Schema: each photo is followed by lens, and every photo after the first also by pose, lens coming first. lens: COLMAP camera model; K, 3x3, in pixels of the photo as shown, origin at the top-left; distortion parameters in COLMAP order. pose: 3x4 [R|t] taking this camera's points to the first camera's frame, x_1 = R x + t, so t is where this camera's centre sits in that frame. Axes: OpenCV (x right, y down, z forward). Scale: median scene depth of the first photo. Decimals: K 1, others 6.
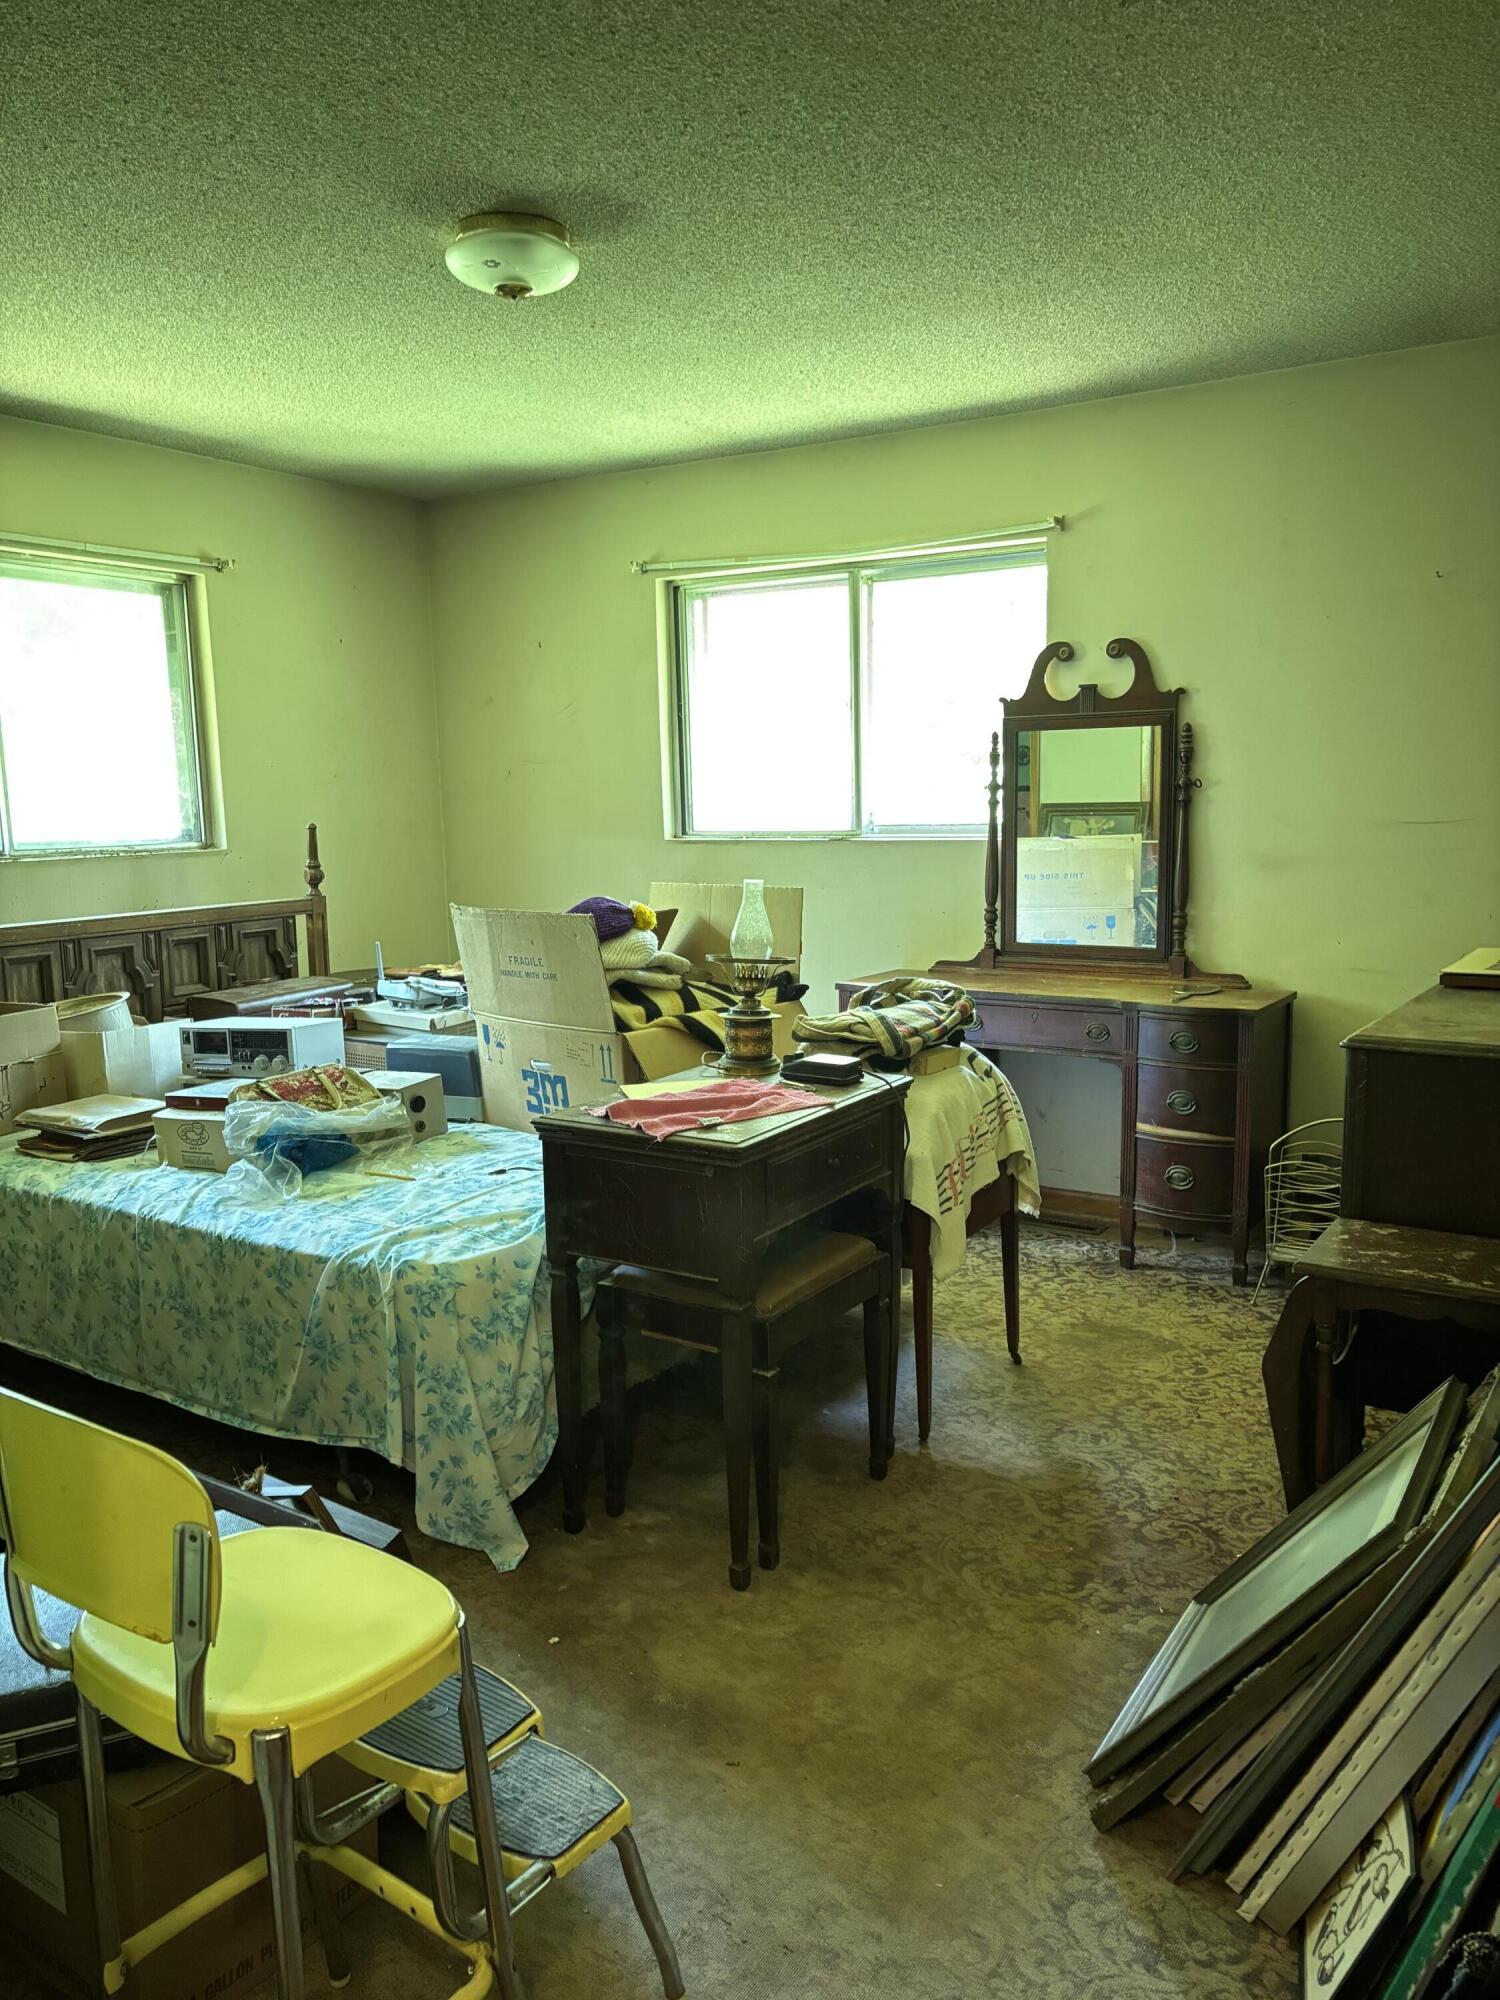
lens RADIAL K [[1481.2, 0, 771.9], [0, 1481.2, 996.9], [0, 0, 1]] dist [0.057359, -0.049786]
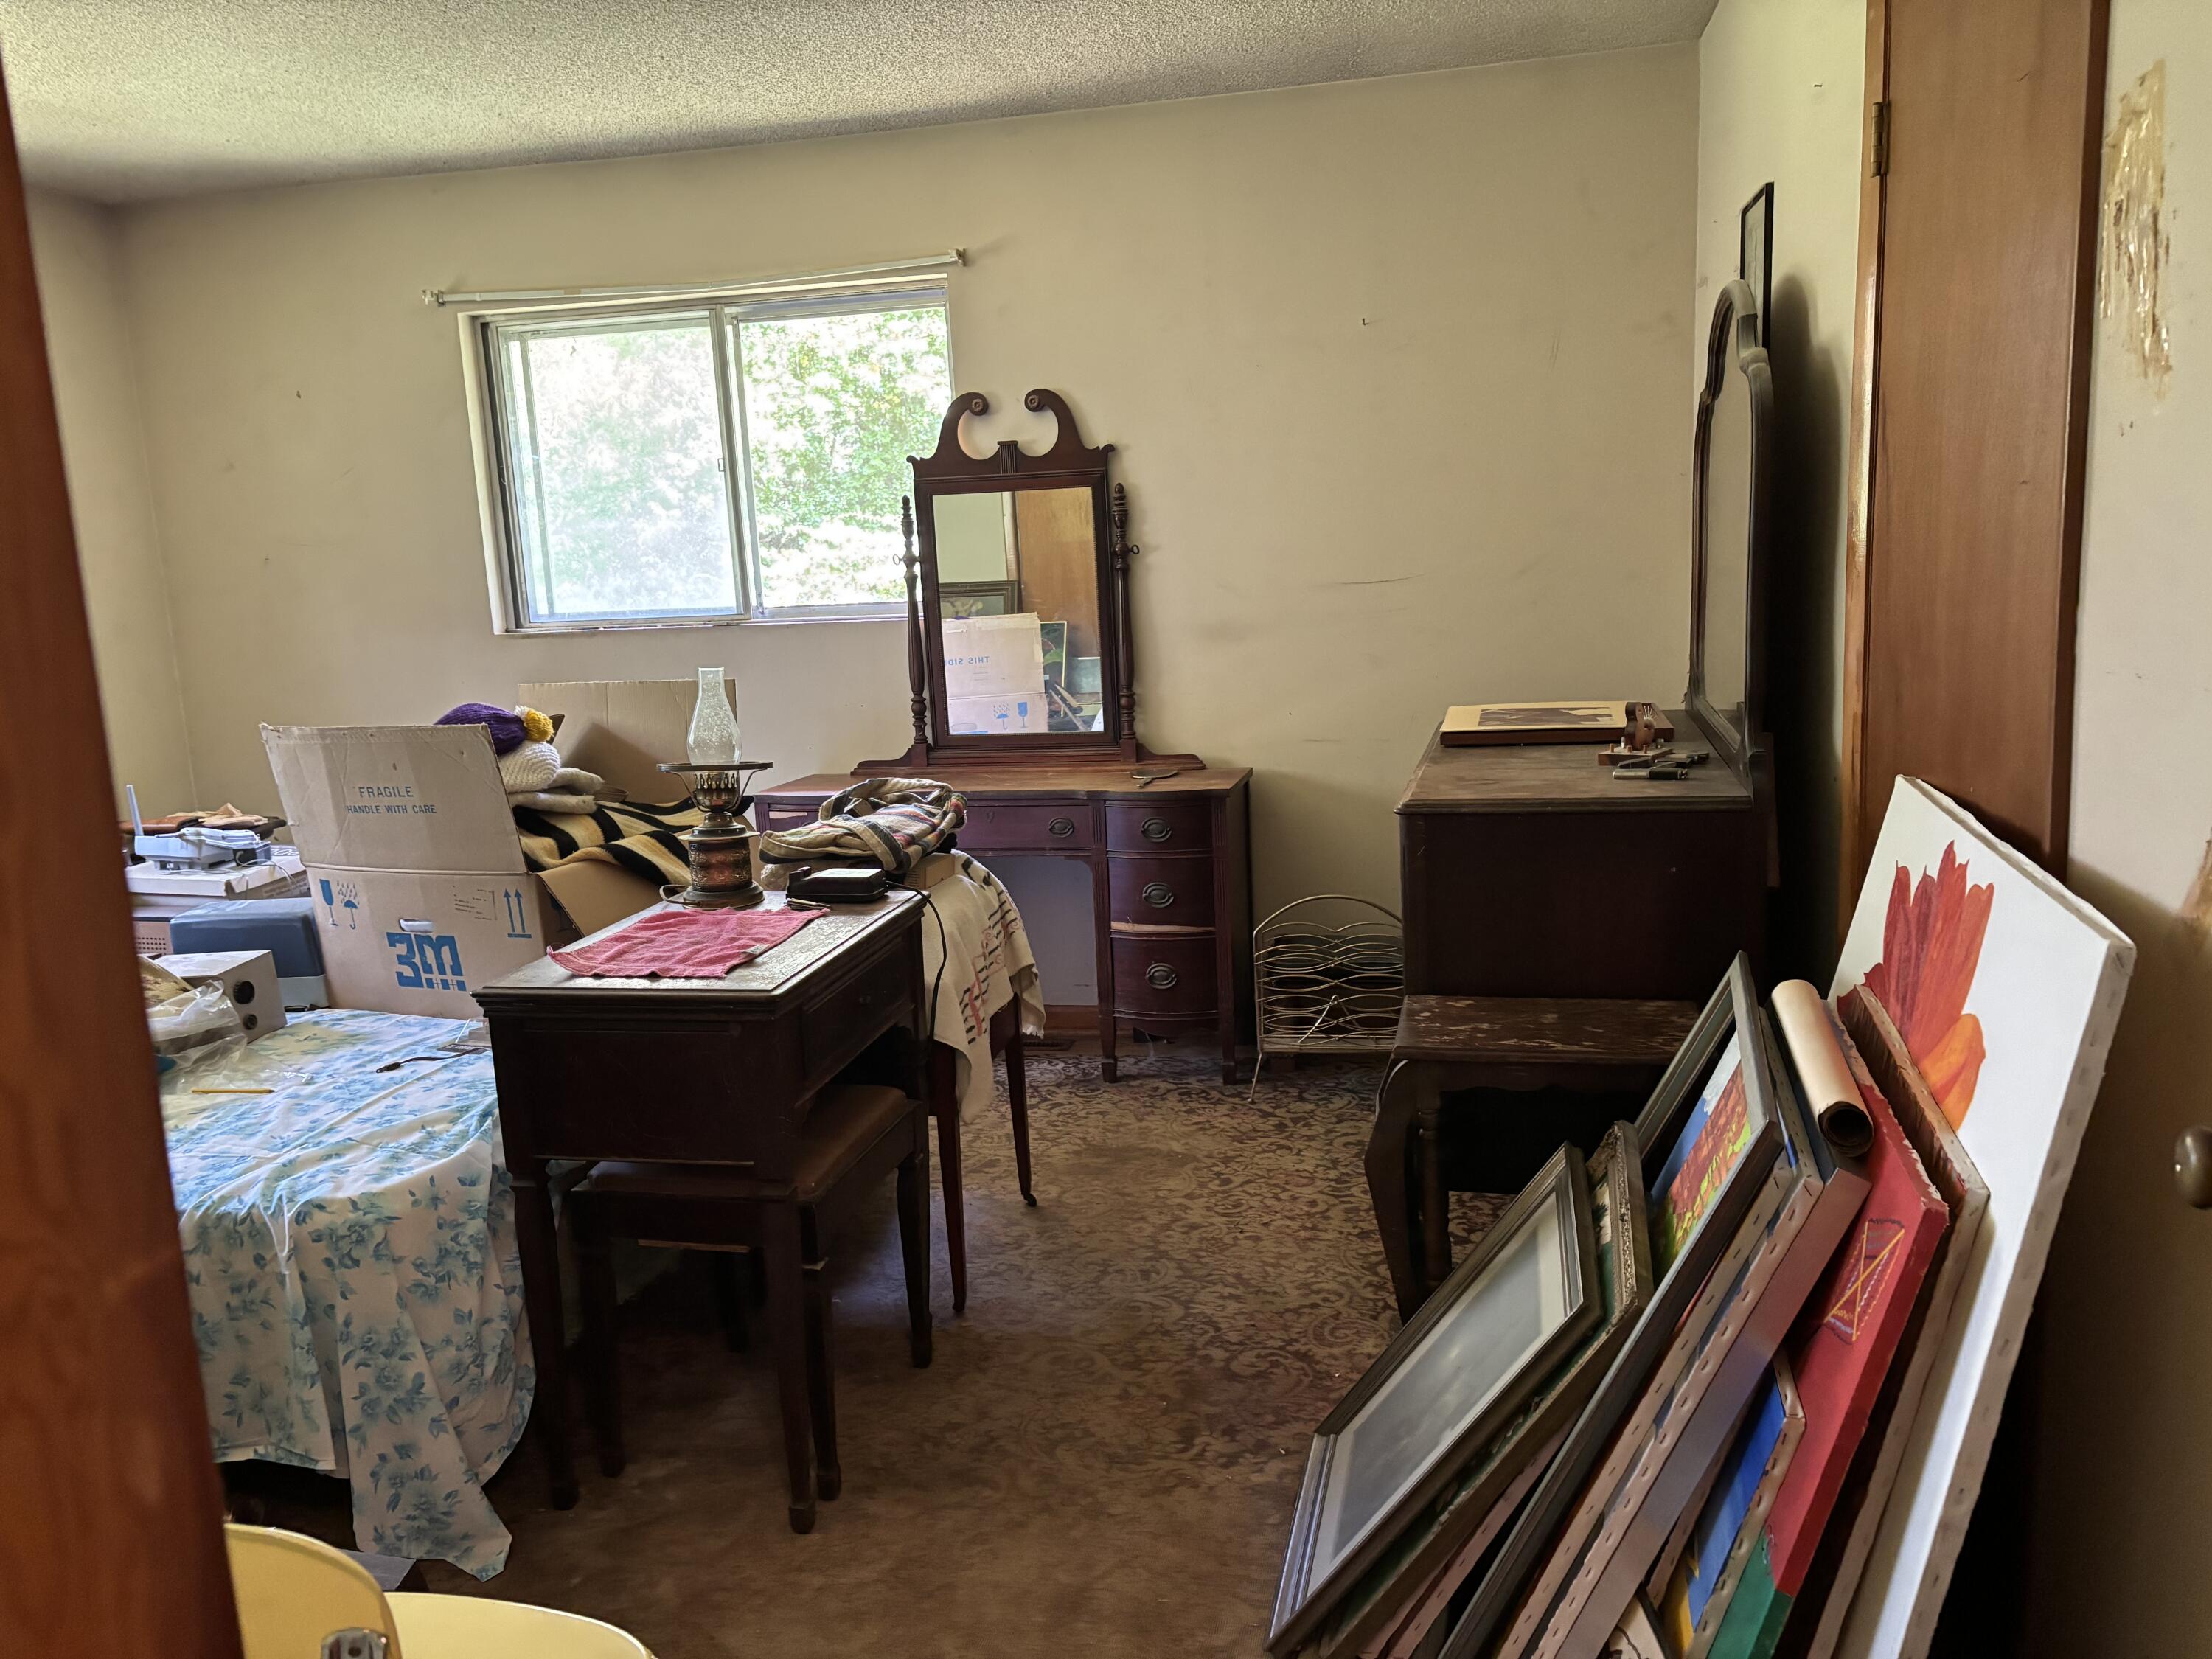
lens RADIAL K [[1638.2, 0, 1106.0], [0, 1638.2, 829.5], [0, 0, 1]] dist [0.057359, -0.049786]
pose [[0.944216, -0.081576, 0.319062, -0.100281], [0.077356, 0.996667, 0.025898, 0.002063], [-0.320111, 0.000229, 0.947380, 0.072440]]
